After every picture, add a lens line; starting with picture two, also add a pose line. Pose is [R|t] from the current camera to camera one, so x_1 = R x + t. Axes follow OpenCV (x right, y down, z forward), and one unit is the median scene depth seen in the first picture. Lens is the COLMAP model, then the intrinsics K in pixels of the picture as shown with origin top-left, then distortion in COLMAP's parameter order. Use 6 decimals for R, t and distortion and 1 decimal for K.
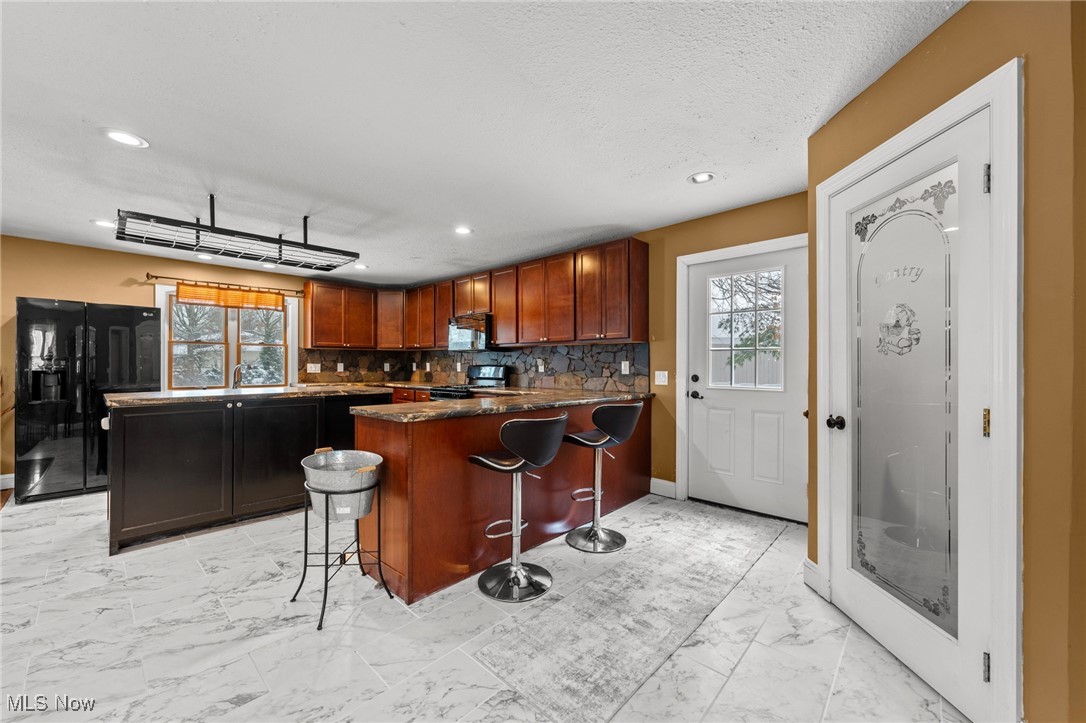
lens RADIAL K [[420.4, 0, 548.8], [0, 420.4, 364.9], [0, 0, 1]] dist [-0.001684, -0.000227]
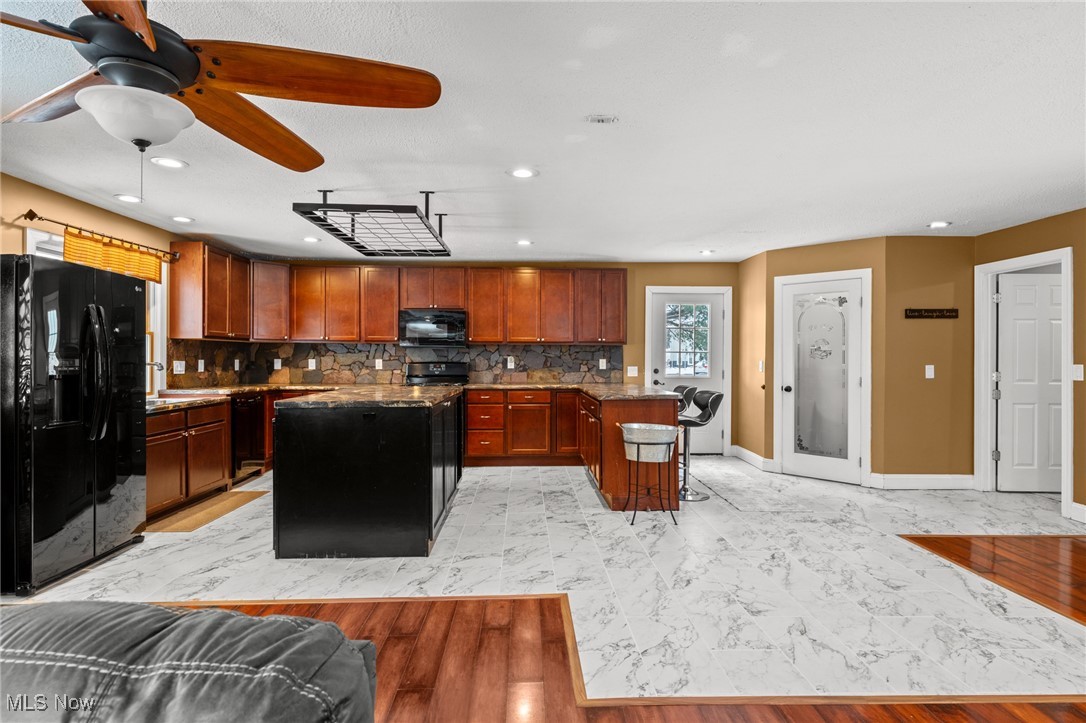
lens RADIAL K [[556.7, 0, 543.0], [0, 556.7, 361.5], [0, 0, 1]] dist [0.003310, -0.000111]
pose [[0.711350, -0.003670, 0.702829, -0.980546], [-0.001119, 0.999979, 0.006355, -0.010114], [-0.702837, -0.005307, 0.711331, -0.074391]]
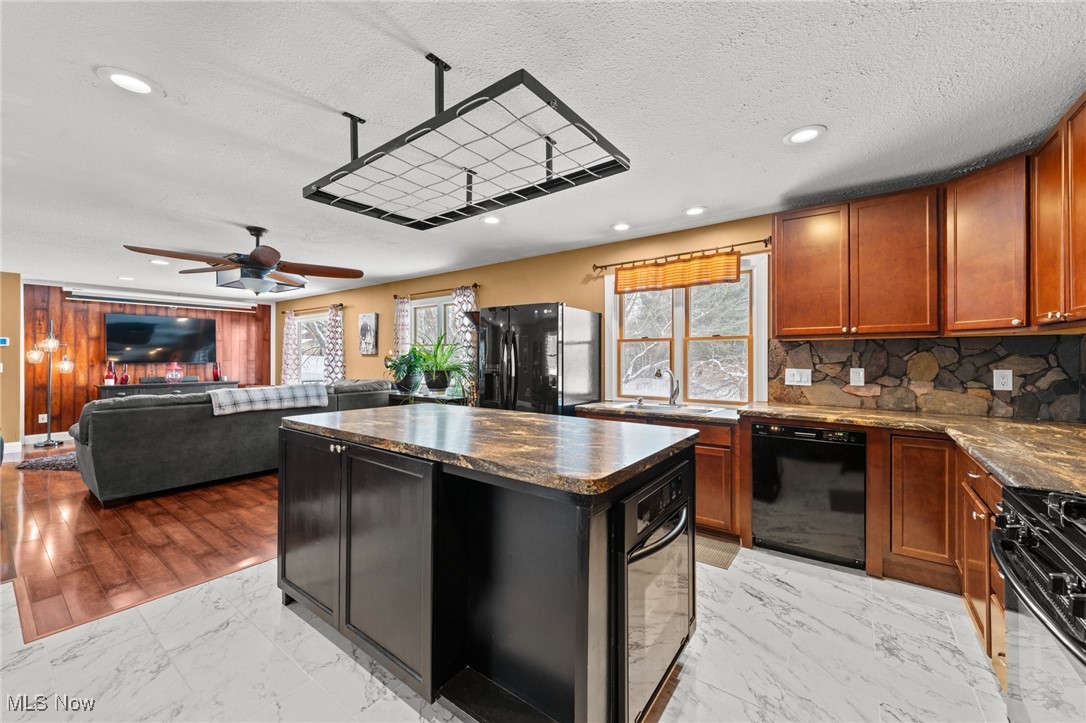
lens RADIAL K [[418.8, 0, 546.8], [0, 418.8, 357.7], [0, 0, 1]] dist [-0.001210, -0.000053]
pose [[0.113714, -0.001465, -0.993512, -0.082575], [-0.000891, 0.999998, -0.001577, -0.019687], [0.993513, 0.001065, 0.113713, 0.785700]]
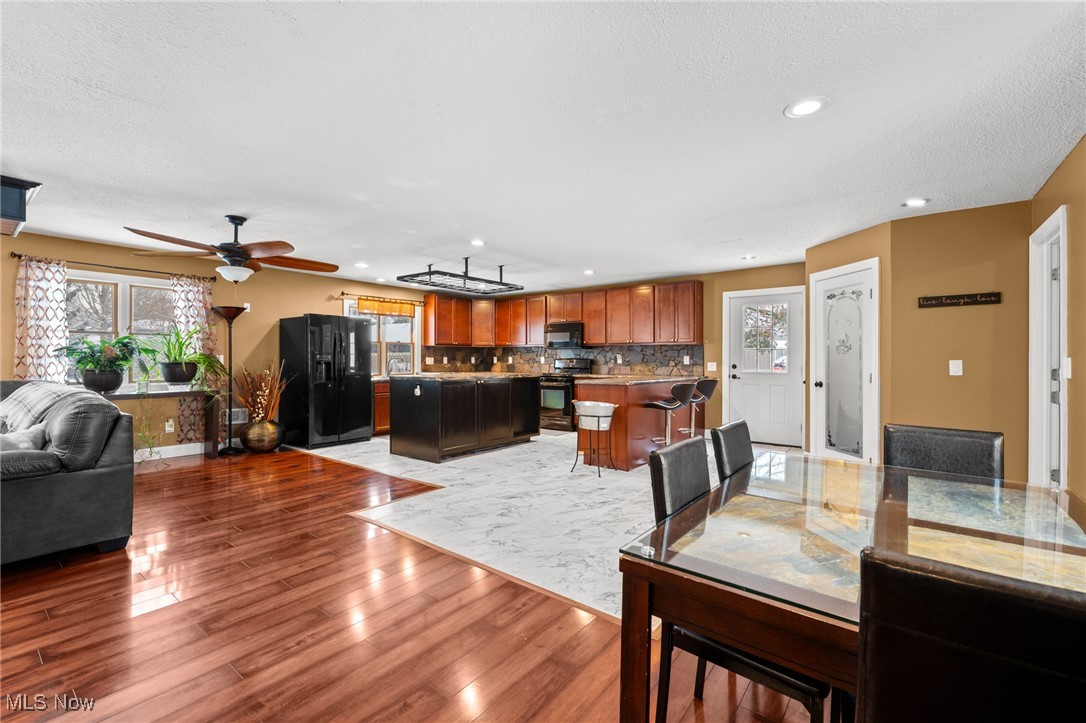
lens RADIAL K [[460.8, 0, 544.6], [0, 460.8, 359.0], [0, 0, 1]] dist [-0.000693, -0.000077]
pose [[0.996170, 0.001046, 0.087432, -0.419310], [-0.001036, 0.999999, -0.000159, 0.002509], [-0.087432, 0.000067, 0.996170, -0.559802]]
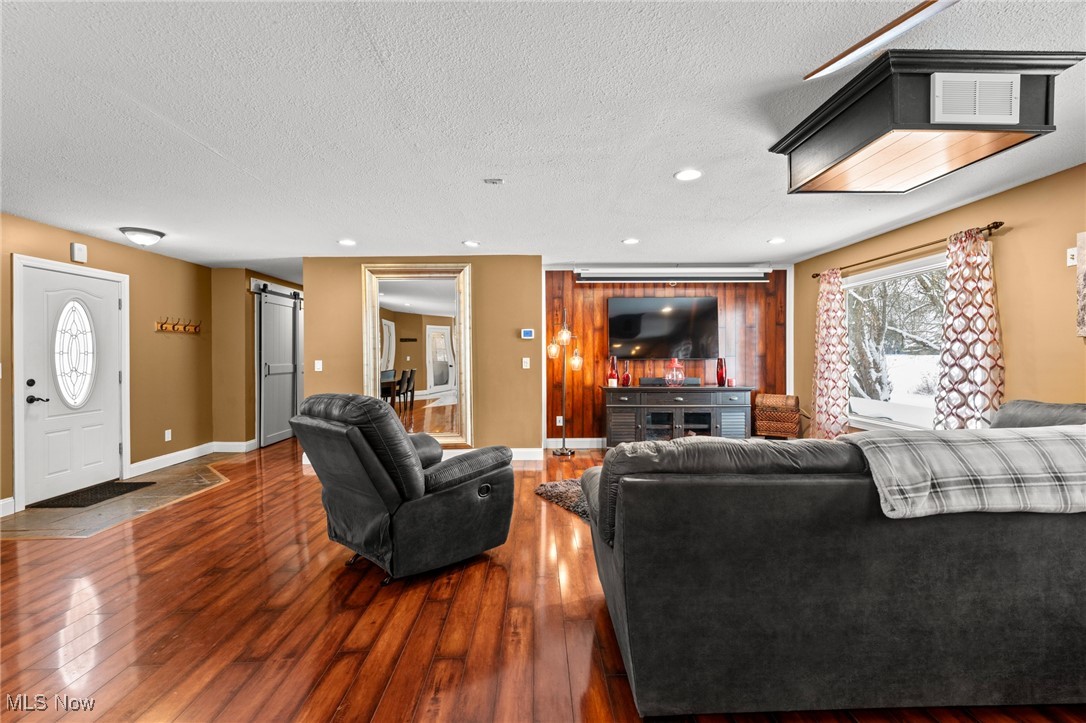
lens RADIAL K [[469.3, 0, 545.0], [0, 469.3, 359.0], [0, 0, 1]] dist [0.000730, -0.000108]
pose [[-0.721977, 0.004760, -0.691900, -0.639921], [0.001367, 0.999984, 0.005453, -0.008921], [0.691915, 0.002991, -0.721972, 0.273337]]
